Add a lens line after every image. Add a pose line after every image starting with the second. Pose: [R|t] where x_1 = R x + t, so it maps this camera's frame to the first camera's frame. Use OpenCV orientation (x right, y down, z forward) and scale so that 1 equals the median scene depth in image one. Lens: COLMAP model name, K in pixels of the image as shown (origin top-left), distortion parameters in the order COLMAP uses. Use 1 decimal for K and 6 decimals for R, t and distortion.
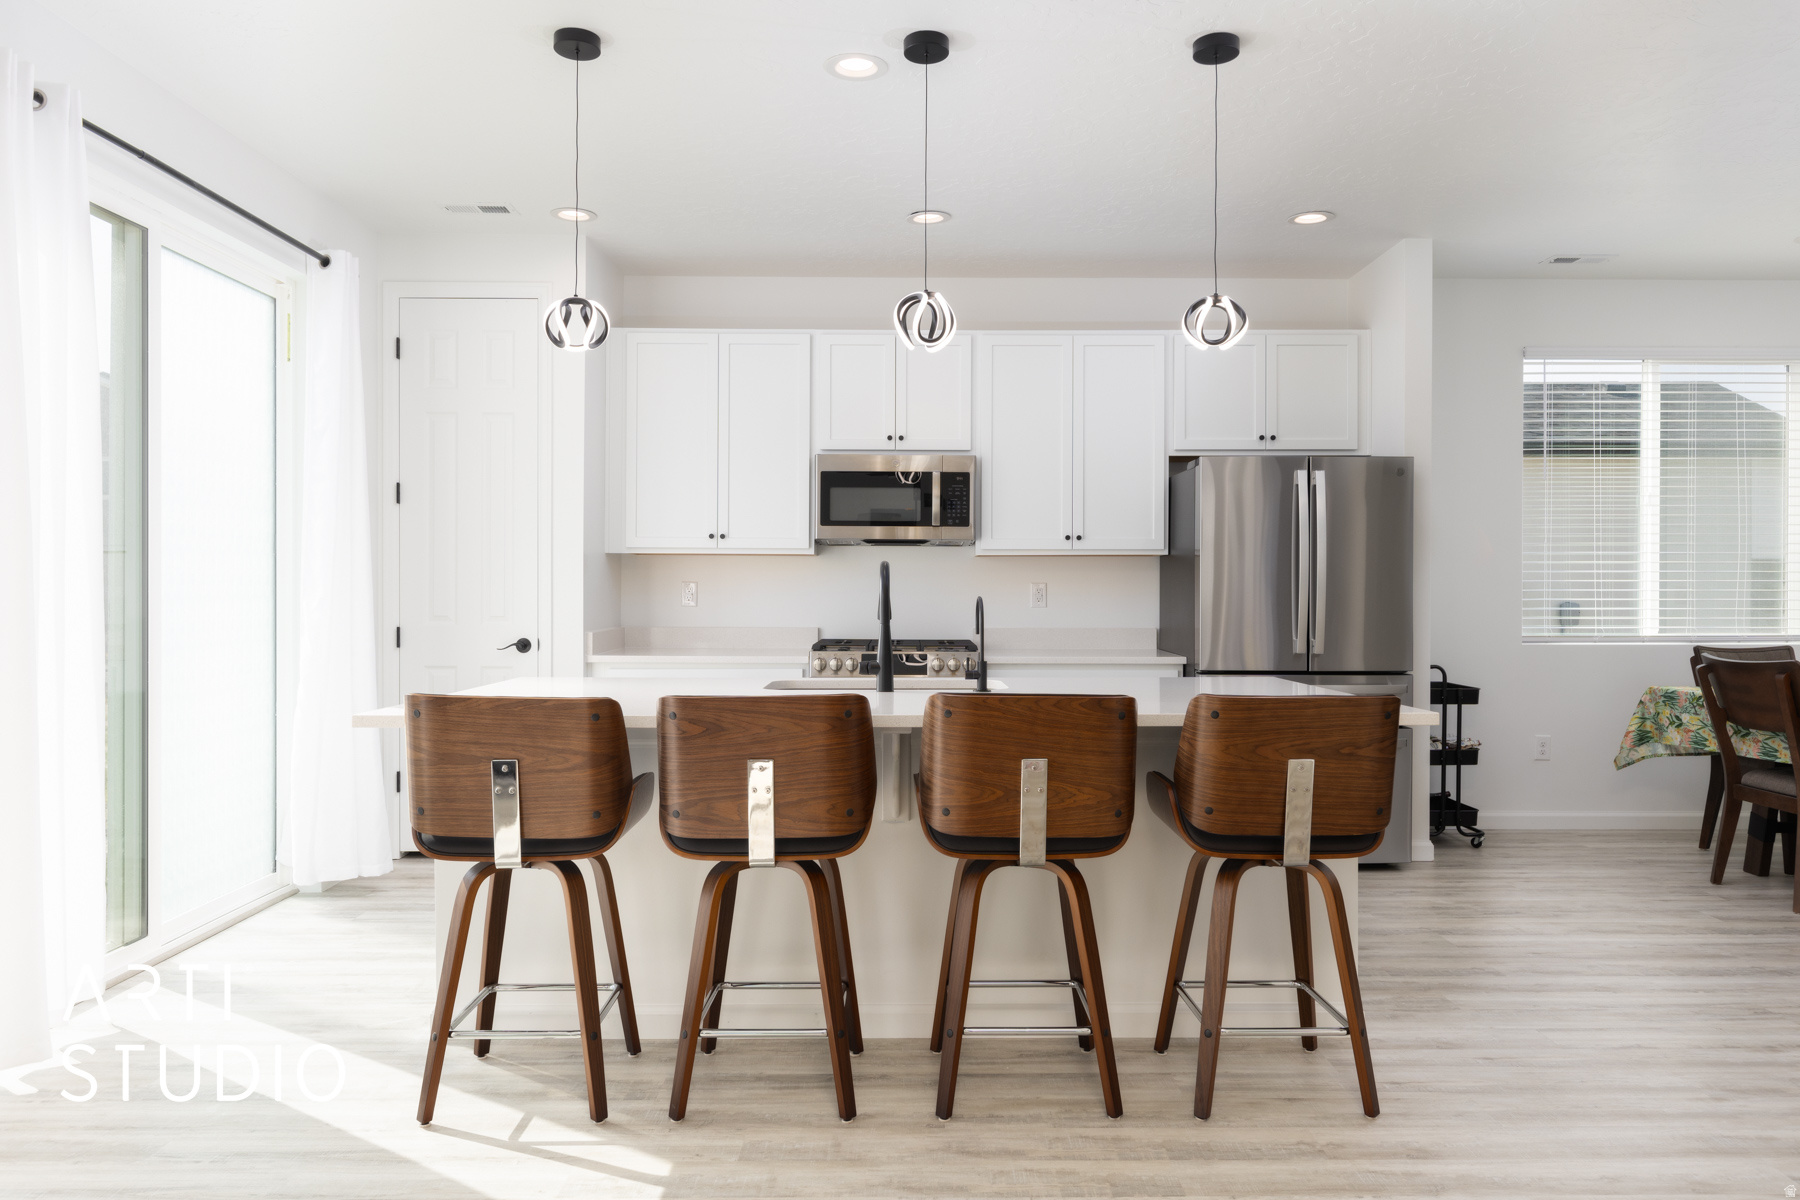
lens RADIAL K [[1192.3, 0, 908.9], [0, 1192.3, 595.4], [0, 0, 1]] dist [-0.012055, 0.008664]
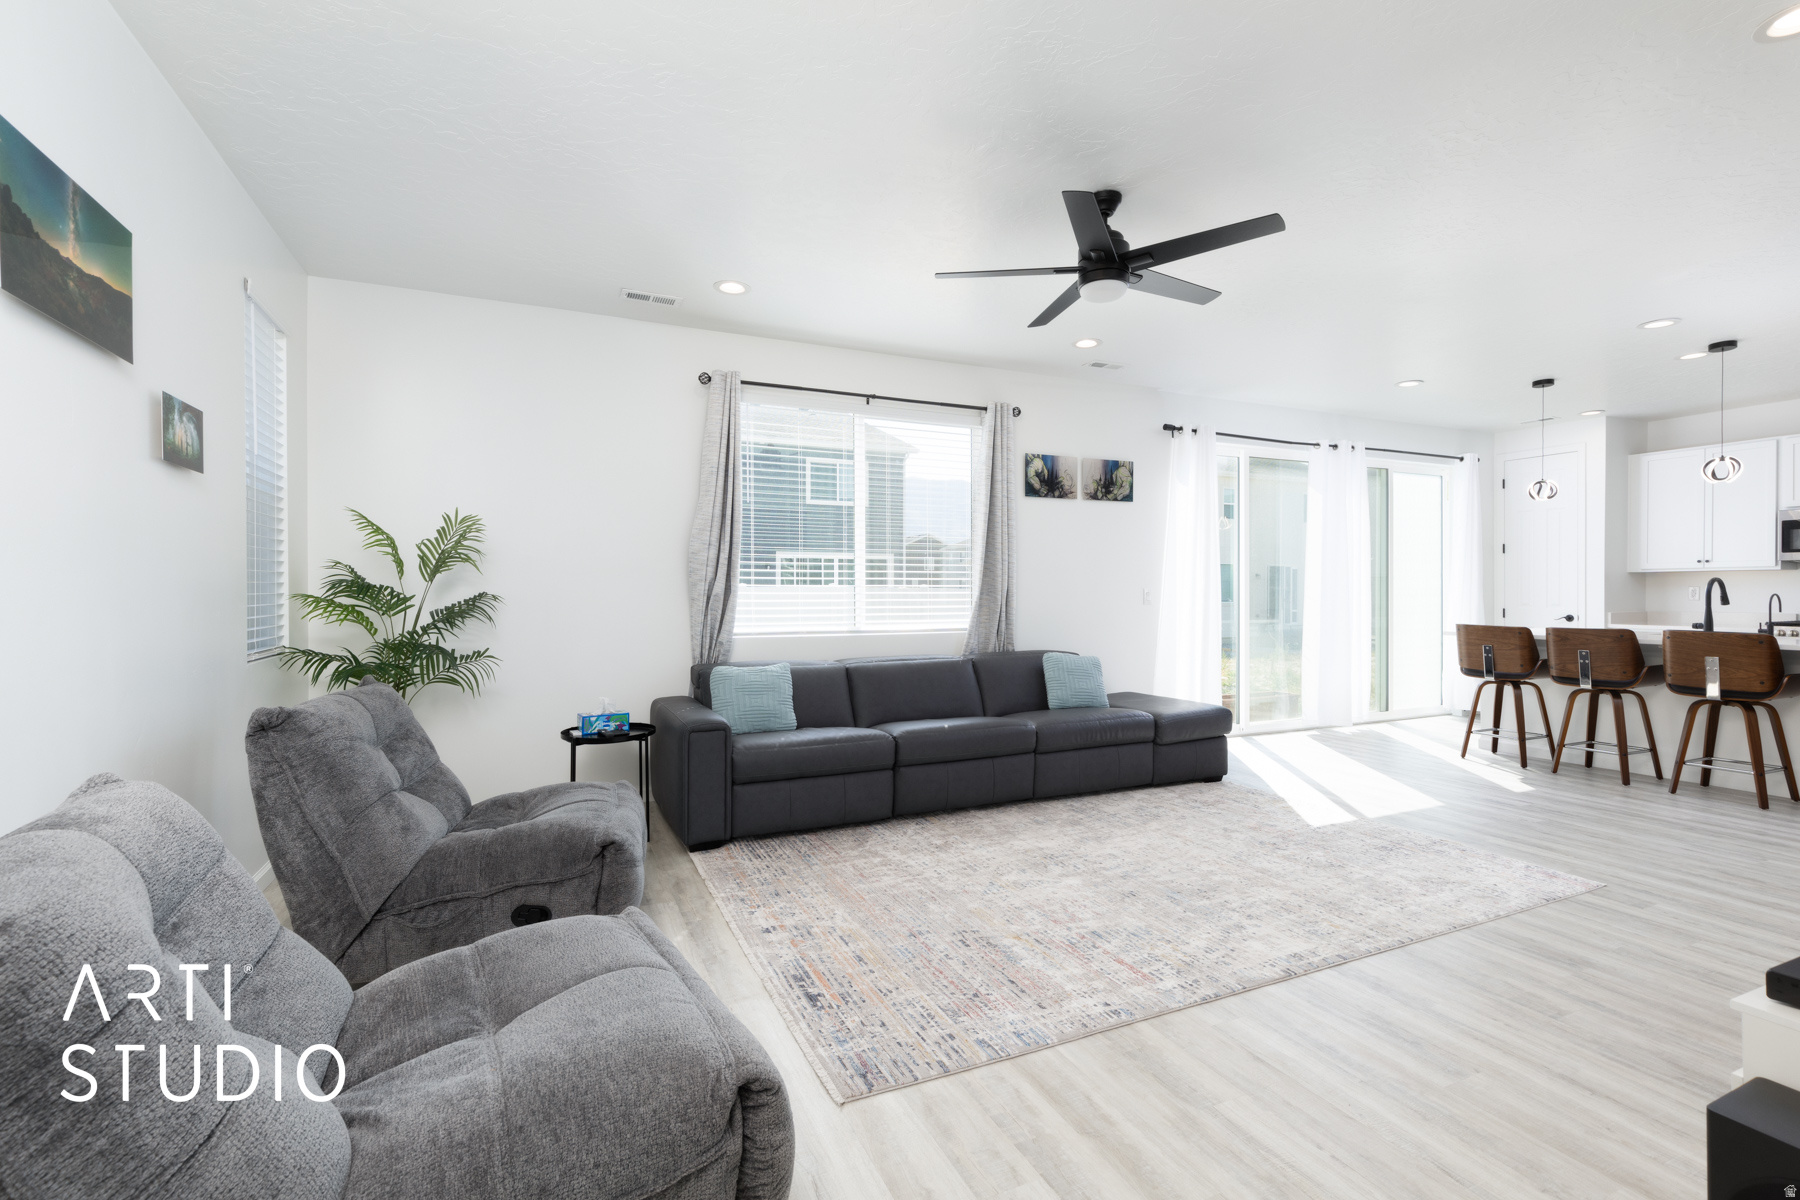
lens RADIAL K [[804.8, 0, 912.7], [0, 804.8, 590.8], [0, 0, 1]] dist [0.004234, 0.000027]
pose [[0.415288, -0.005580, -0.909673, 0.477071], [-0.000069, 0.999981, -0.006165, 0.003086], [0.909690, 0.002623, 0.415280, -0.627738]]
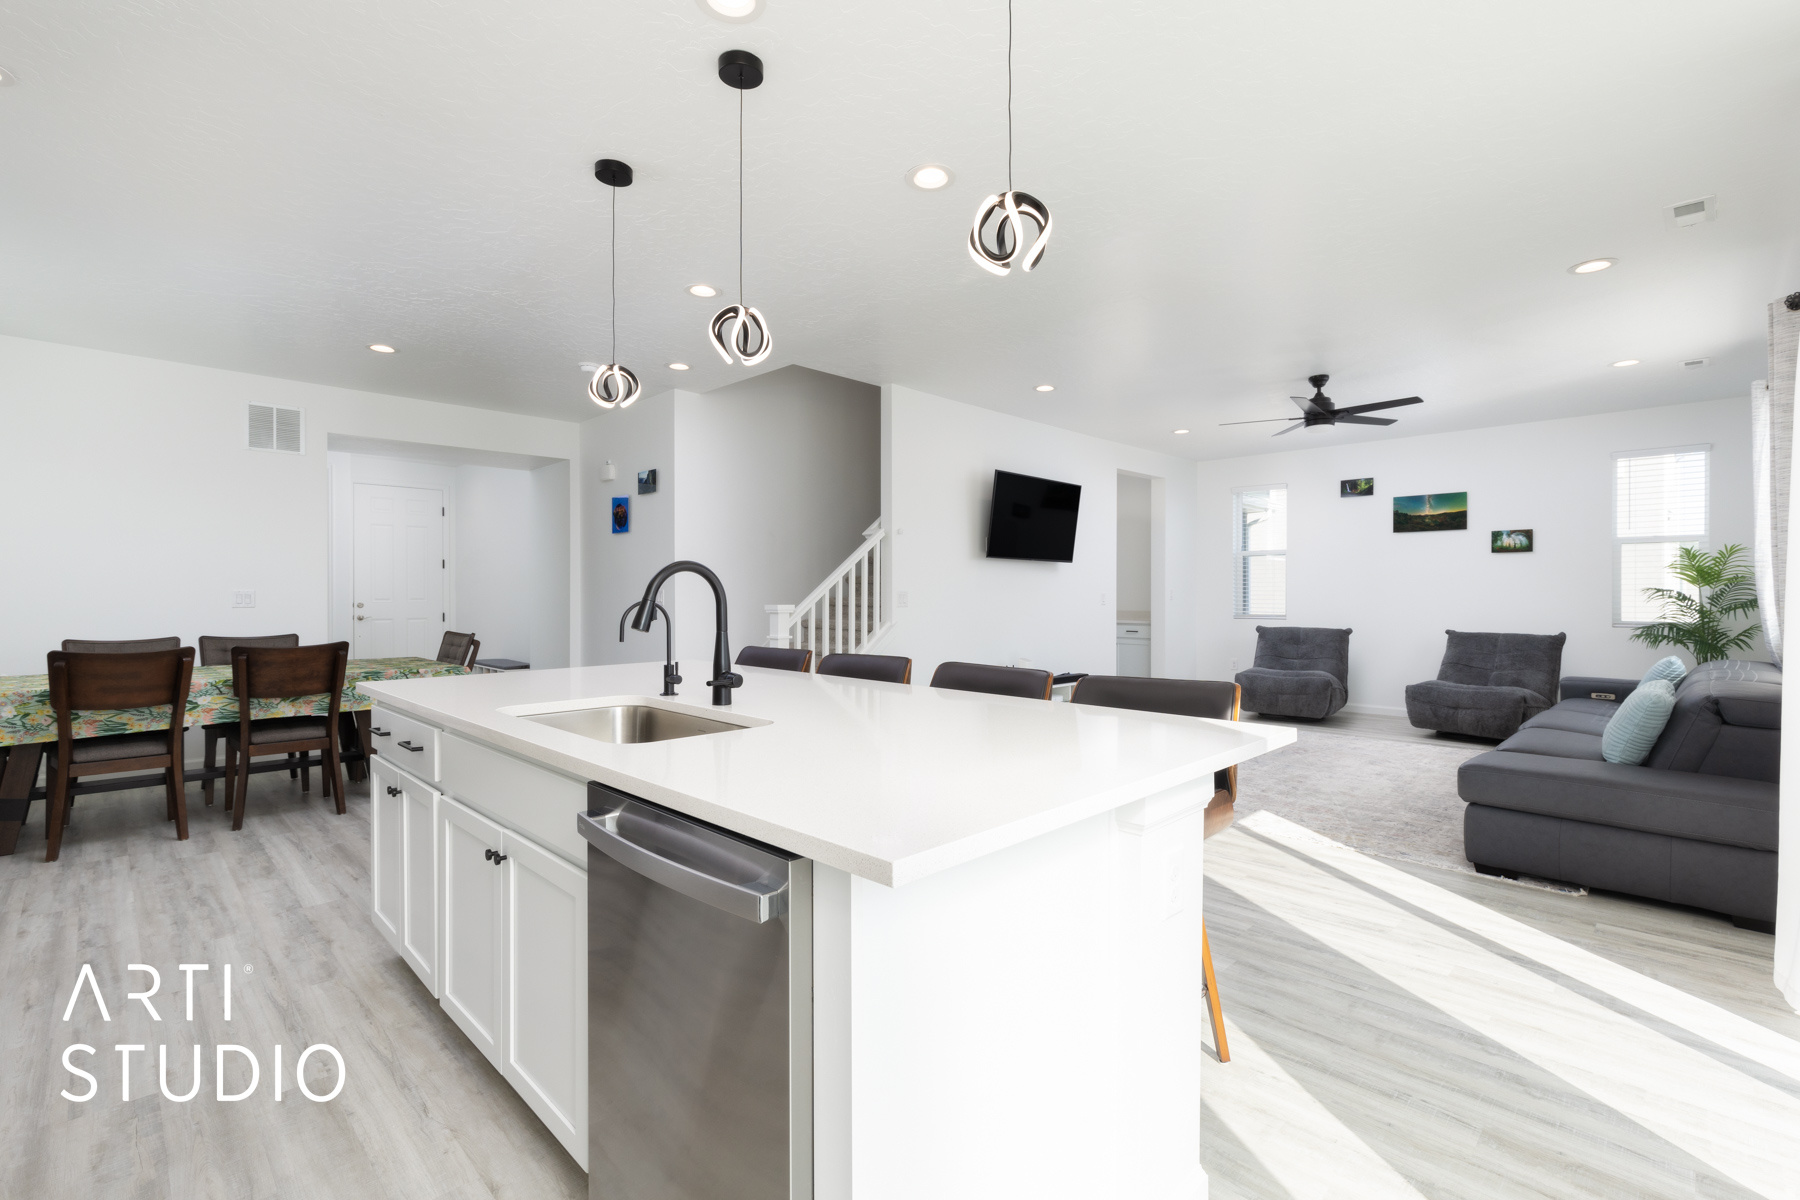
lens RADIAL K [[804.8, 0, 903.1], [0, 804.8, 591.8], [0, 0, 1]] dist [0.004234, 0.000027]
pose [[-0.699643, 0.000309, 0.714493, -0.364469], [0.000558, 1.000000, 0.000115, -0.004765], [-0.714493, 0.000479, -0.699643, 0.862396]]
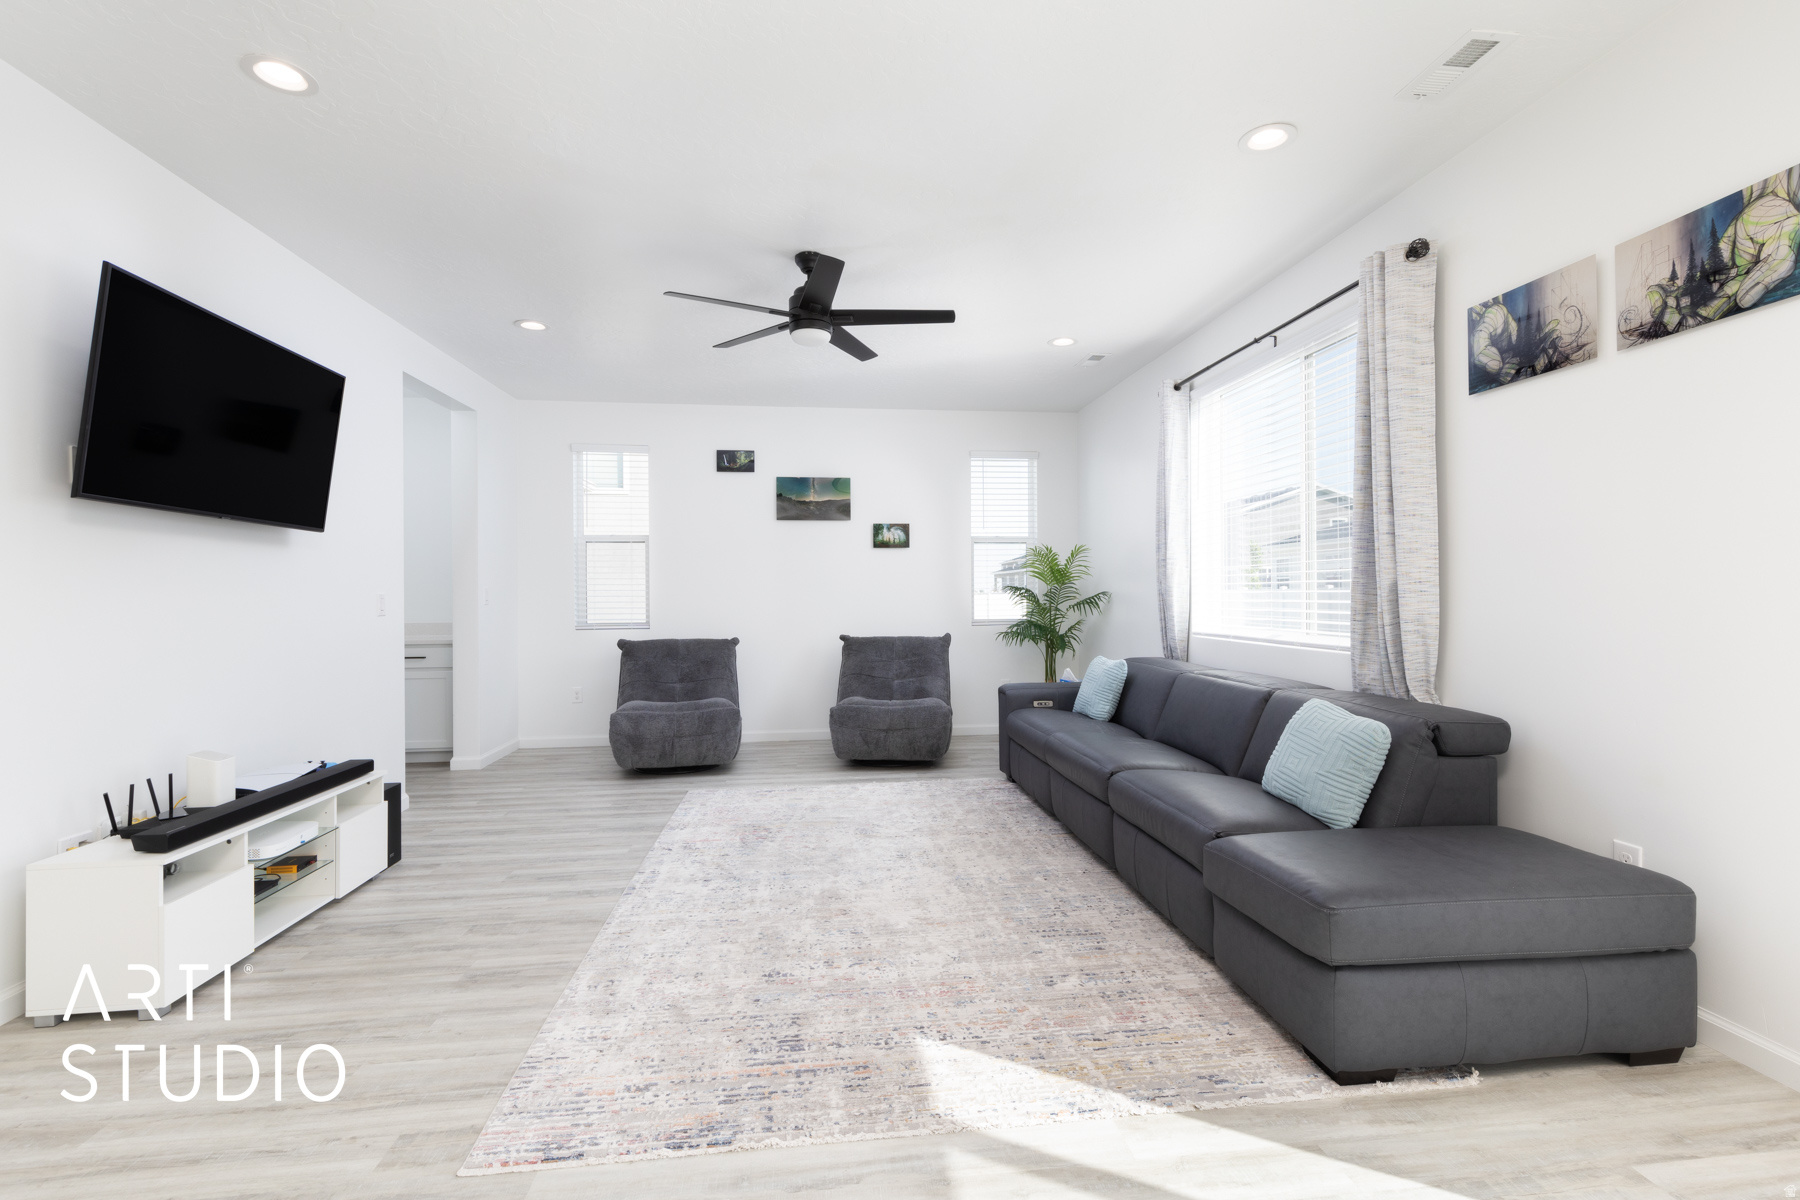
lens RADIAL K [[804.8, 0, 901.8], [0, 804.8, 592.9], [0, 0, 1]] dist [0.004234, 0.000027]
pose [[-0.993908, 0.003988, -0.110139, 0.000809], [0.003960, 0.999992, 0.000476, -0.001361], [0.110140, 0.000037, -0.993916, 0.431220]]
